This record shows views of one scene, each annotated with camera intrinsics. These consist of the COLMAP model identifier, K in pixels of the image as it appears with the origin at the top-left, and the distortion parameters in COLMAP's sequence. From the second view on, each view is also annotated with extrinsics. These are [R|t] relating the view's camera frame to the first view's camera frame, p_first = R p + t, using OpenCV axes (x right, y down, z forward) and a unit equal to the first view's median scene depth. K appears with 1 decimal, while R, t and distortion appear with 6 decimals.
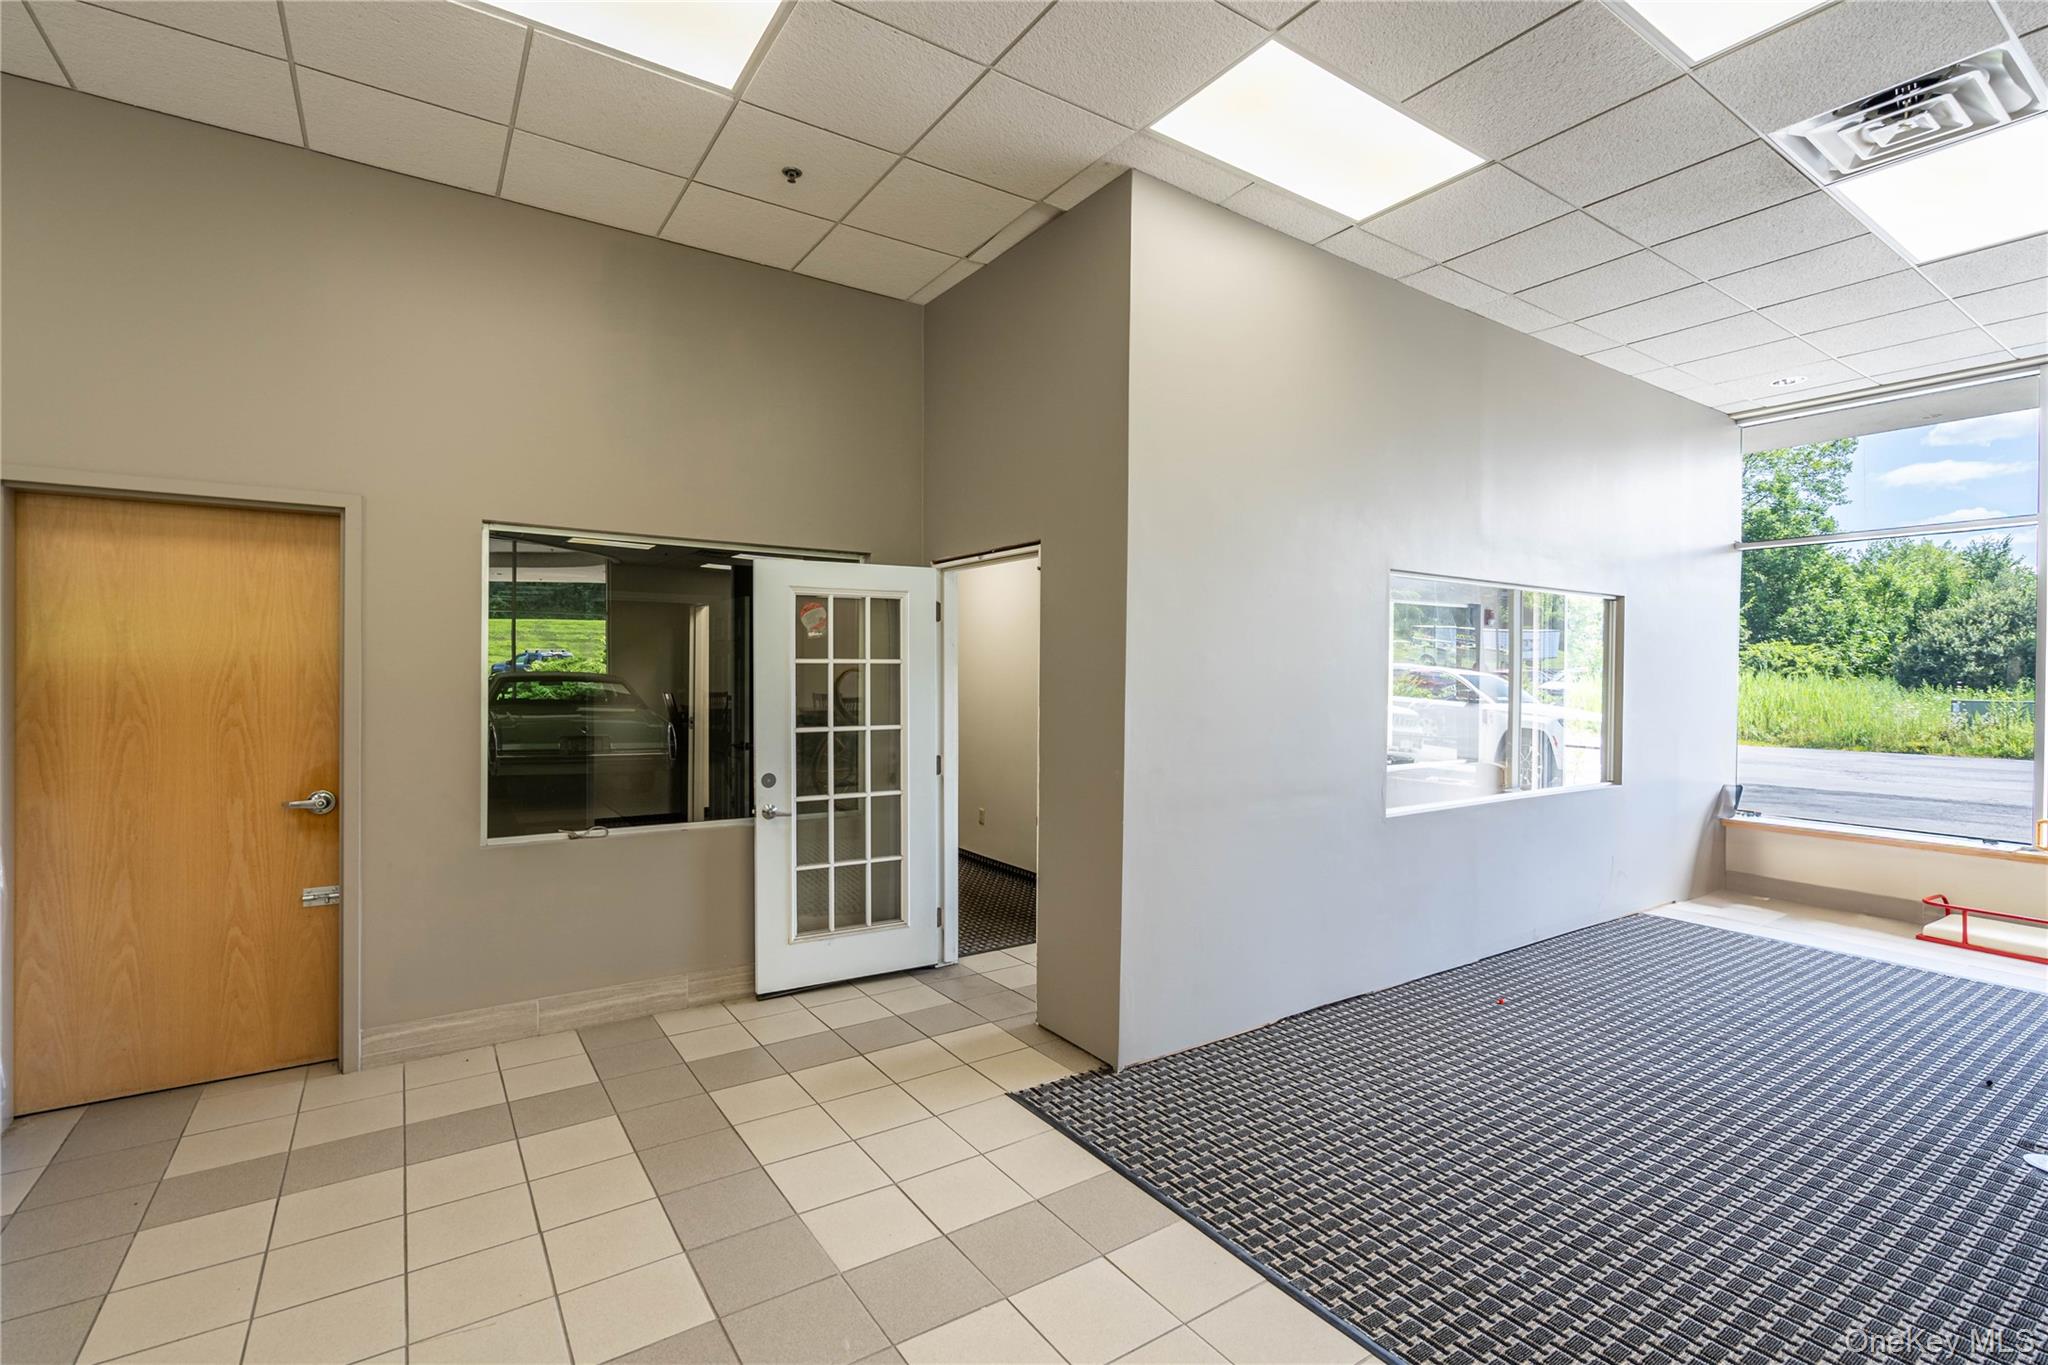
lens RADIAL K [[935.2, 0, 1023.7], [0, 935.2, 669.8], [0, 0, 1]] dist [-0.005093, -0.000554]
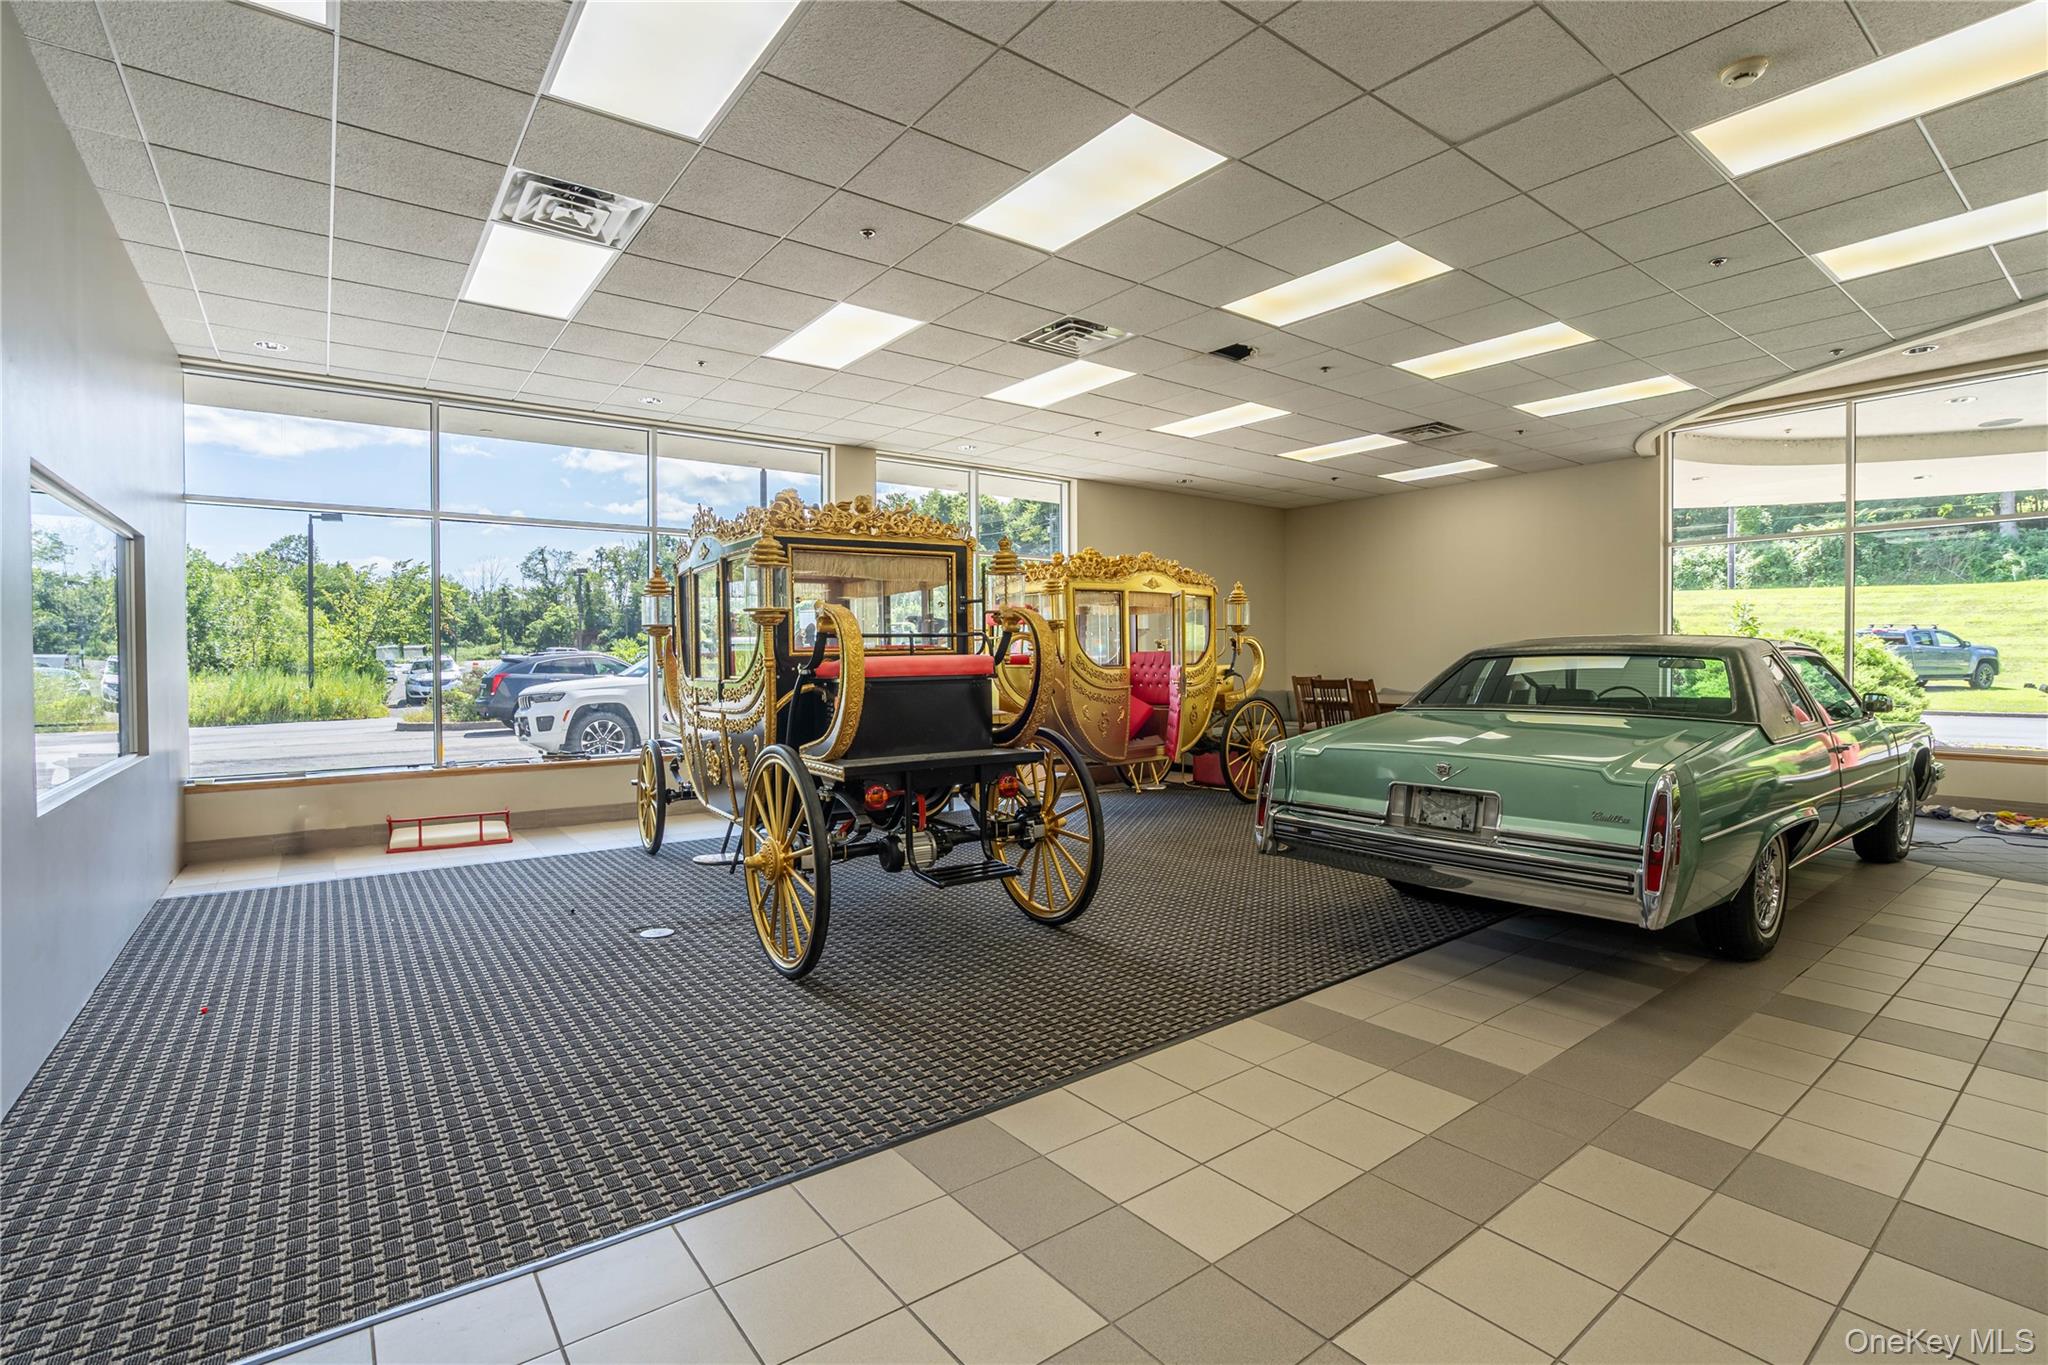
lens RADIAL K [[935.2, 0, 1023.7], [0, 935.2, 669.8], [0, 0, 1]] dist [-0.005093, -0.000554]
pose [[-0.057076, -0.023742, 0.998088, -0.318734], [0.003757, 0.999705, 0.023995, 0.032726], [-0.998363, 0.005120, -0.056970, 0.292121]]
